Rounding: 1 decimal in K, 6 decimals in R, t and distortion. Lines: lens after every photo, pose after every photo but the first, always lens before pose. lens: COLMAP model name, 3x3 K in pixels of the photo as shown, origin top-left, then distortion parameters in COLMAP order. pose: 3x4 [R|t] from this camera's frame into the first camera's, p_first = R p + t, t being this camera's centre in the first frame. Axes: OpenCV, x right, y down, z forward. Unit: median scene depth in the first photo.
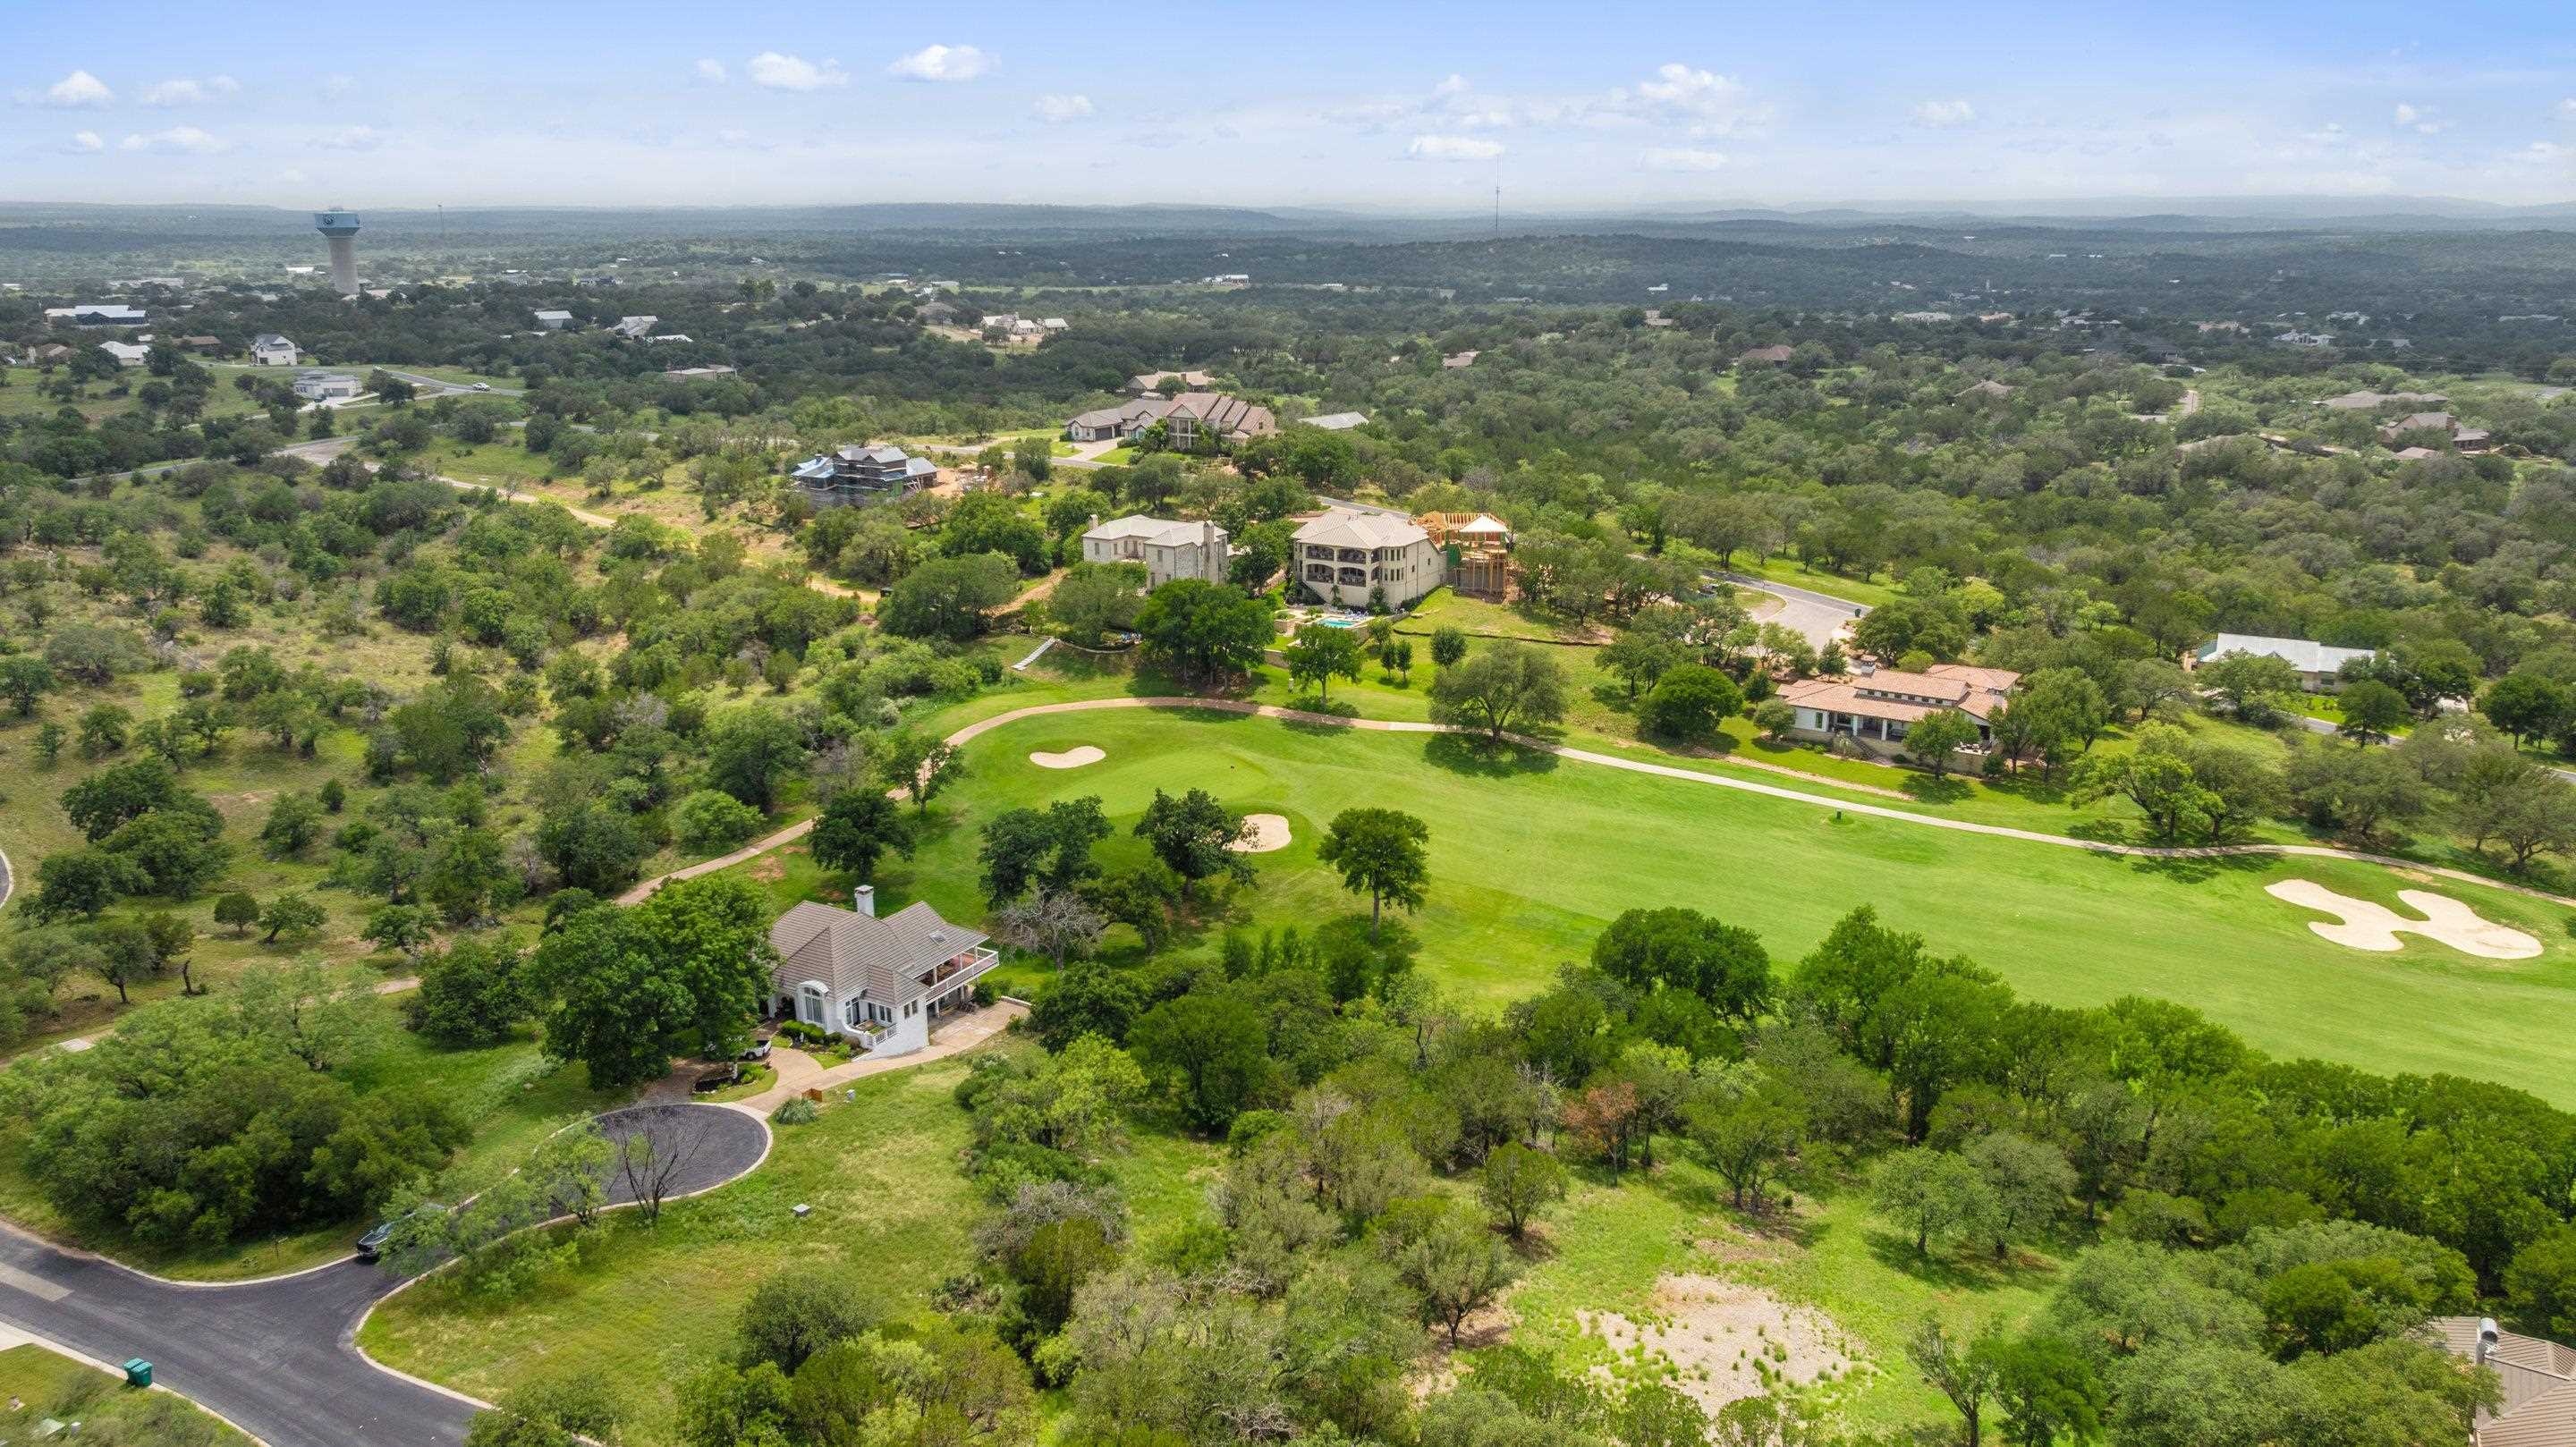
lens RADIAL K [[1840.9, 0, 1288.0], [0, 1840.9, 723.5], [0, 0, 1]] dist [-0.005707, -0.007072]
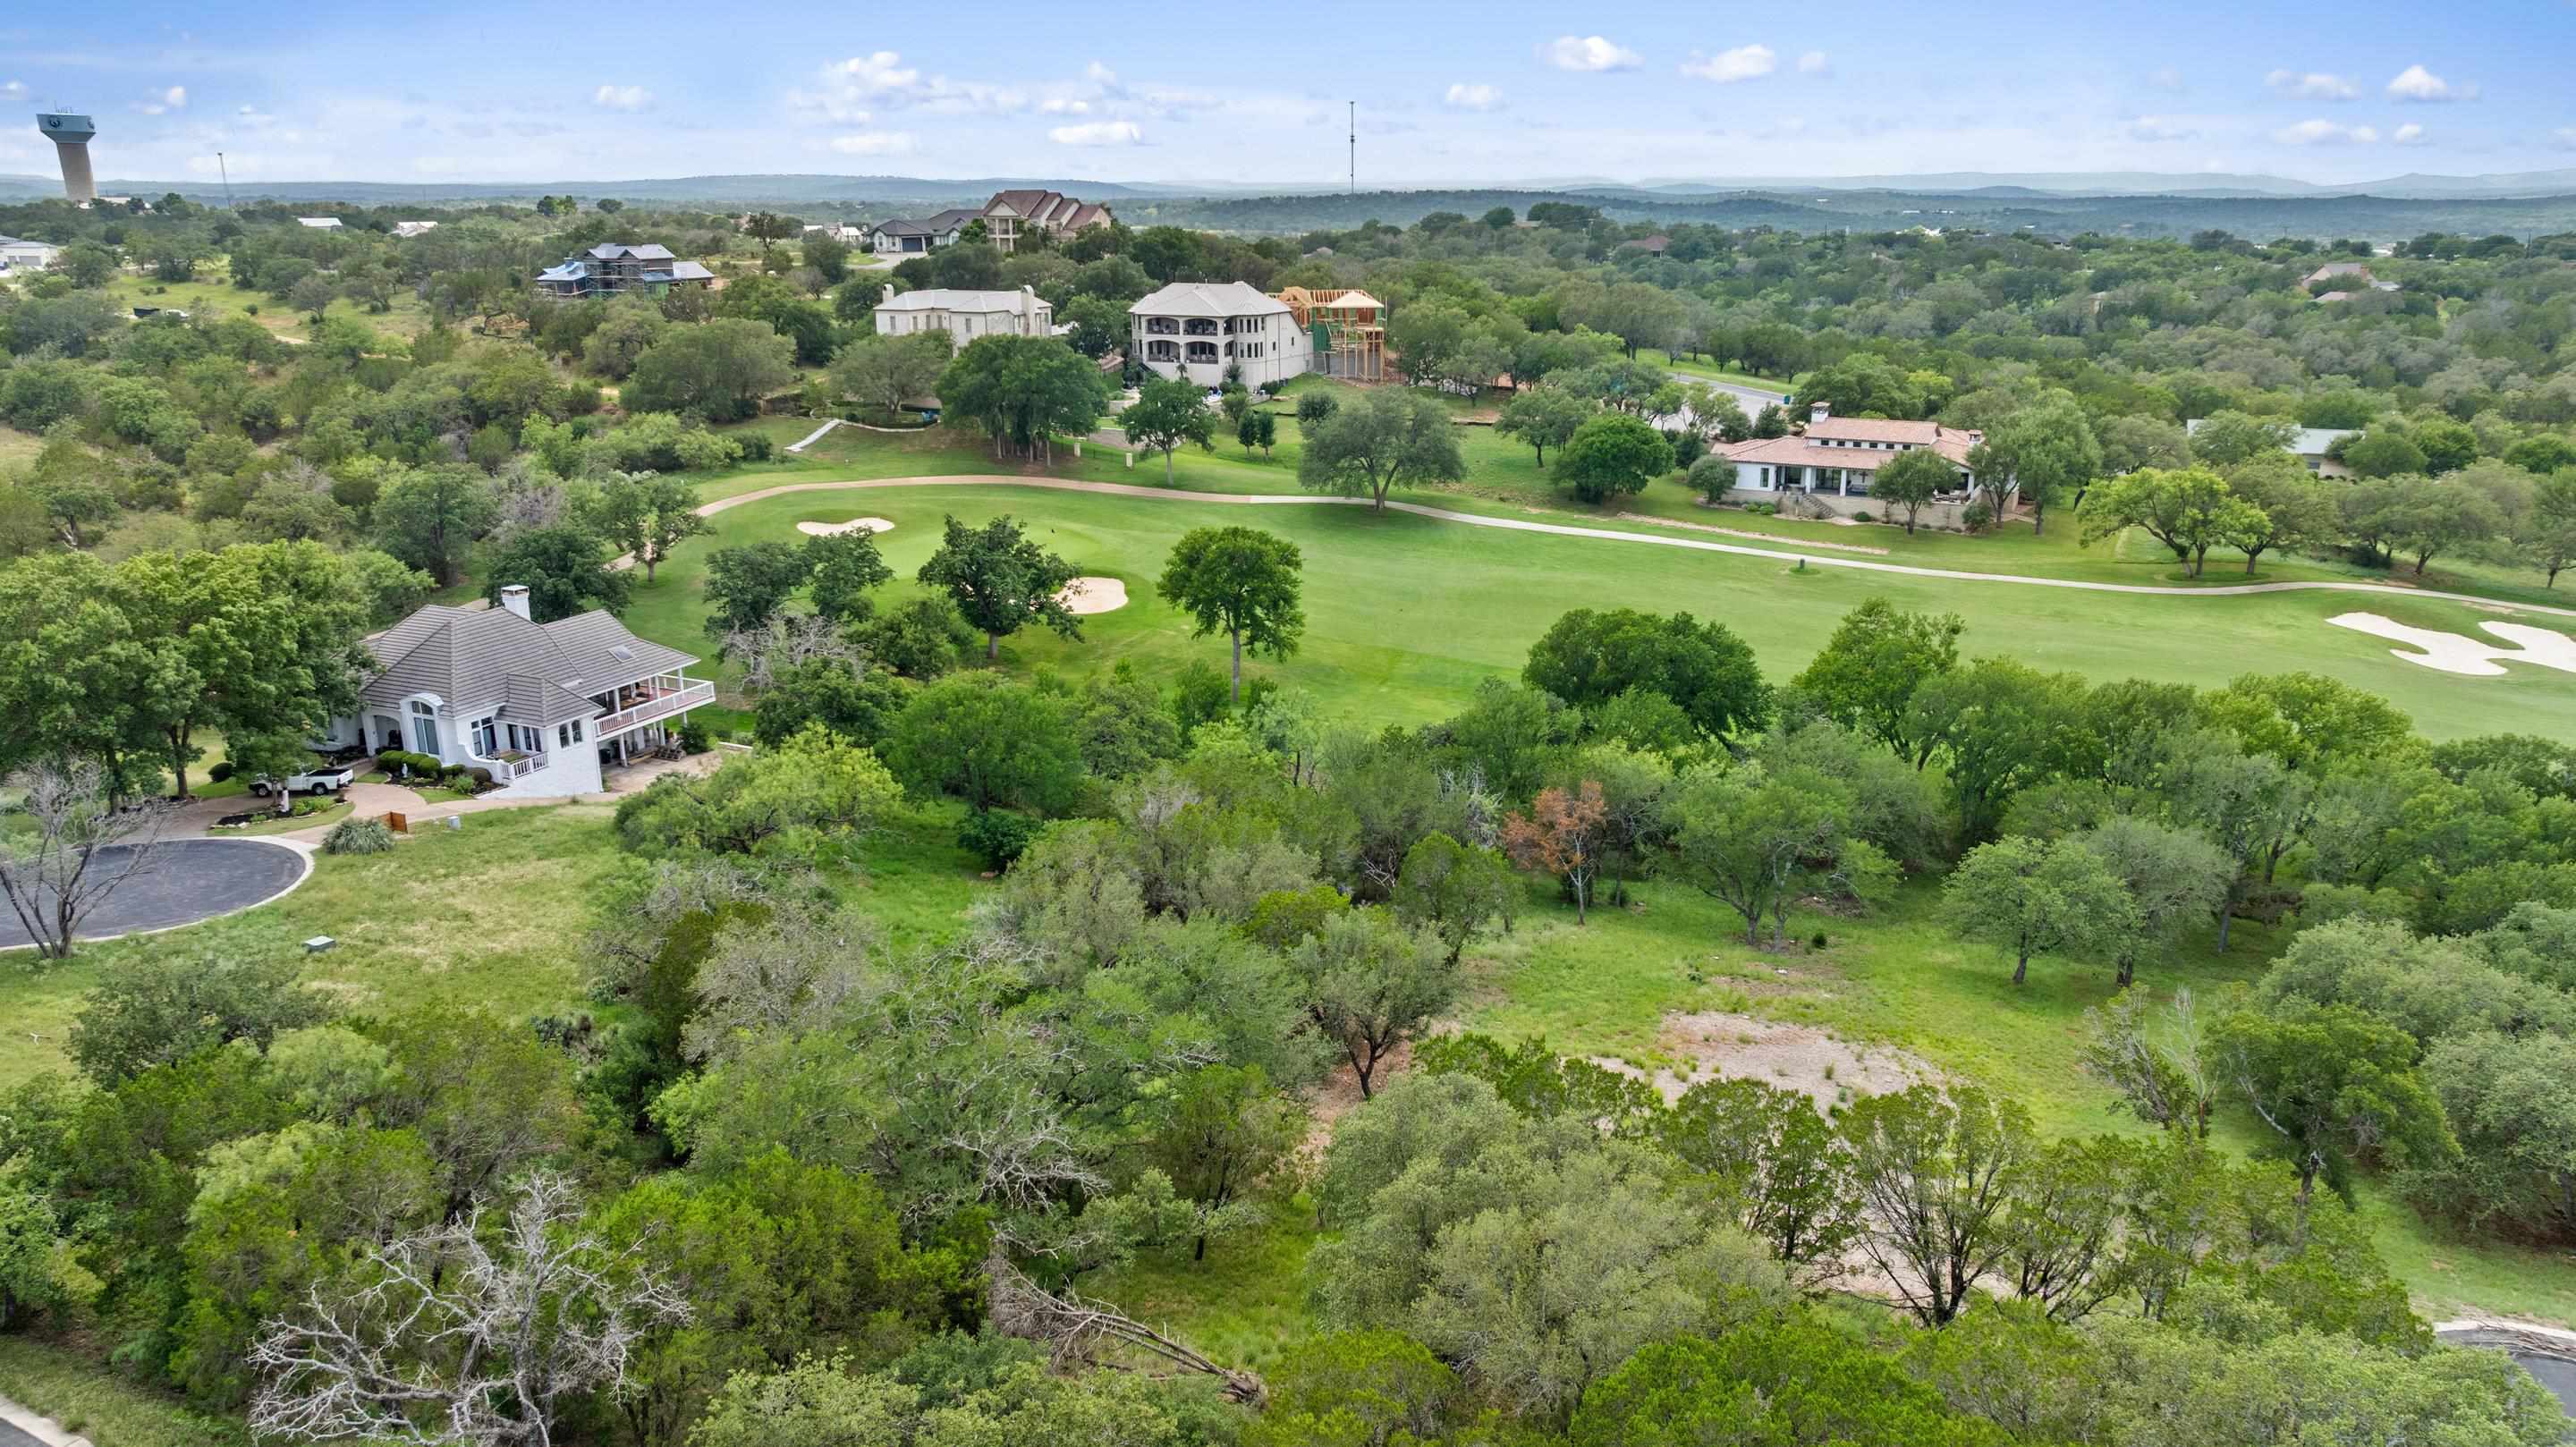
lens RADIAL K [[1856.6, 0, 1288.0], [0, 1856.6, 723.5], [0, 0, 1]] dist [-0.010760, 0.000765]
pose [[0.997066, -0.026510, 0.071804, 0.010879], [0.026078, 0.999636, 0.006945, 0.103148], [-0.071962, -0.005052, 0.997395, 0.186742]]
